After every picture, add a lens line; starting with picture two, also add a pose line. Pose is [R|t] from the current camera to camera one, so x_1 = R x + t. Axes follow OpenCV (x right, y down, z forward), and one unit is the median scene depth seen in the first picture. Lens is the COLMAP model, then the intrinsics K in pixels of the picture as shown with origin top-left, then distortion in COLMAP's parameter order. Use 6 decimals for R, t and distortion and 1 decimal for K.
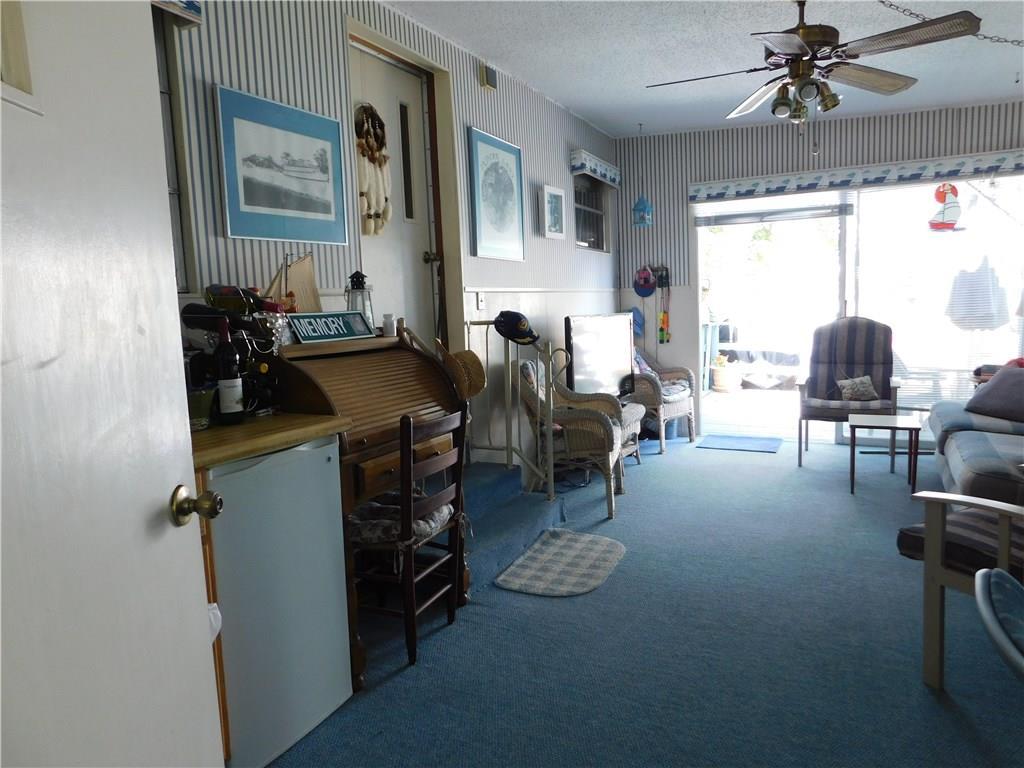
lens RADIAL K [[679.0, 0, 515.0], [0, 679.0, 382.2], [0, 0, 1]] dist [-0.069576, 0.058067]
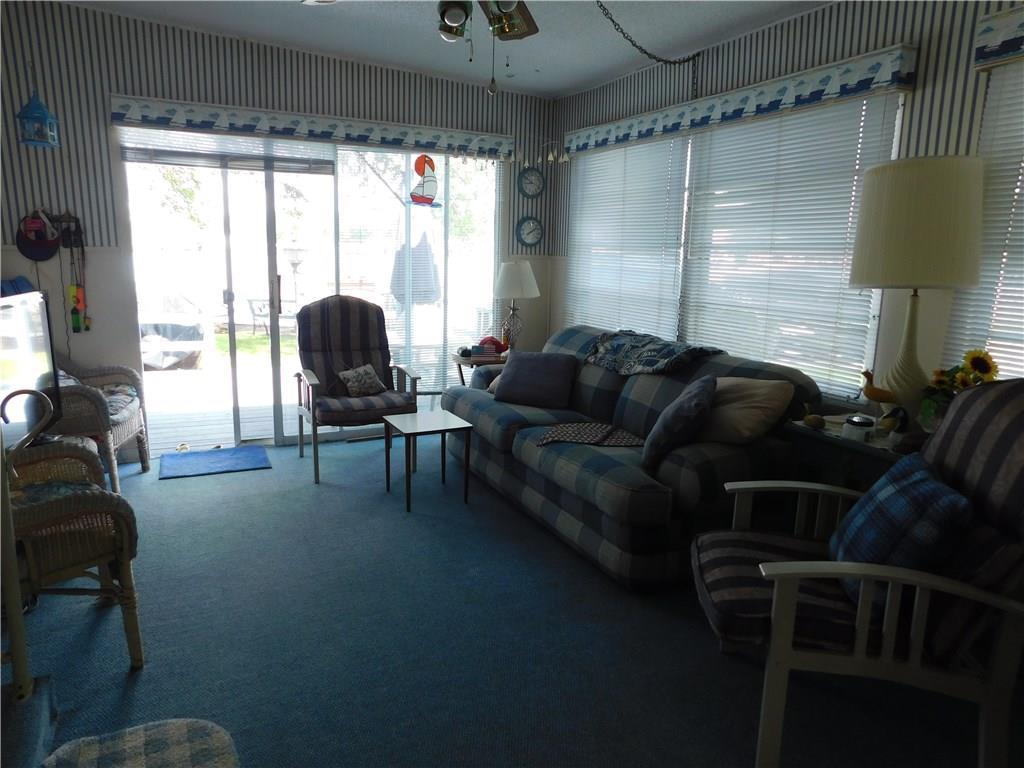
lens RADIAL K [[679.0, 0, 515.0], [0, 679.0, 382.2], [0, 0, 1]] dist [-0.069576, 0.058067]
pose [[0.581561, -0.104153, 0.806808, -0.082325], [0.048244, 0.994440, 0.093600, -0.061260], [-0.812071, -0.015510, 0.583353, 0.333497]]
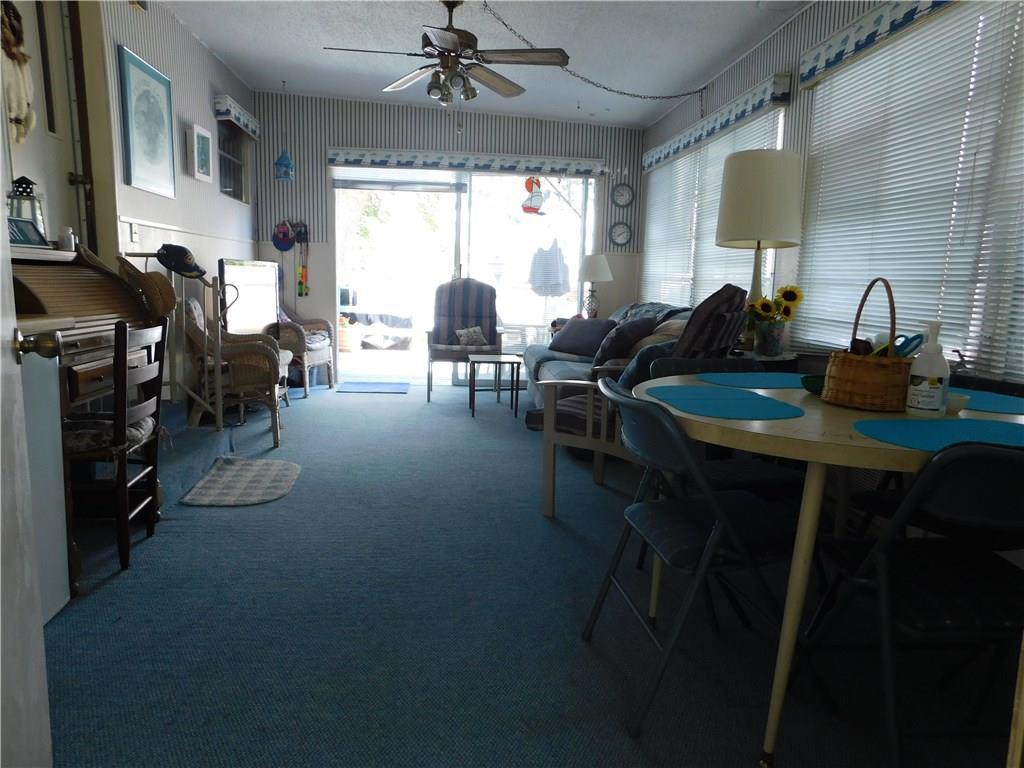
lens RADIAL K [[679.0, 0, 515.0], [0, 679.0, 382.2], [0, 0, 1]] dist [-0.069576, 0.058067]
pose [[0.837606, -0.022794, 0.545799, -0.098074], [0.003766, 0.999346, 0.035956, 0.049313], [-0.546262, -0.028061, 0.837144, -0.078435]]
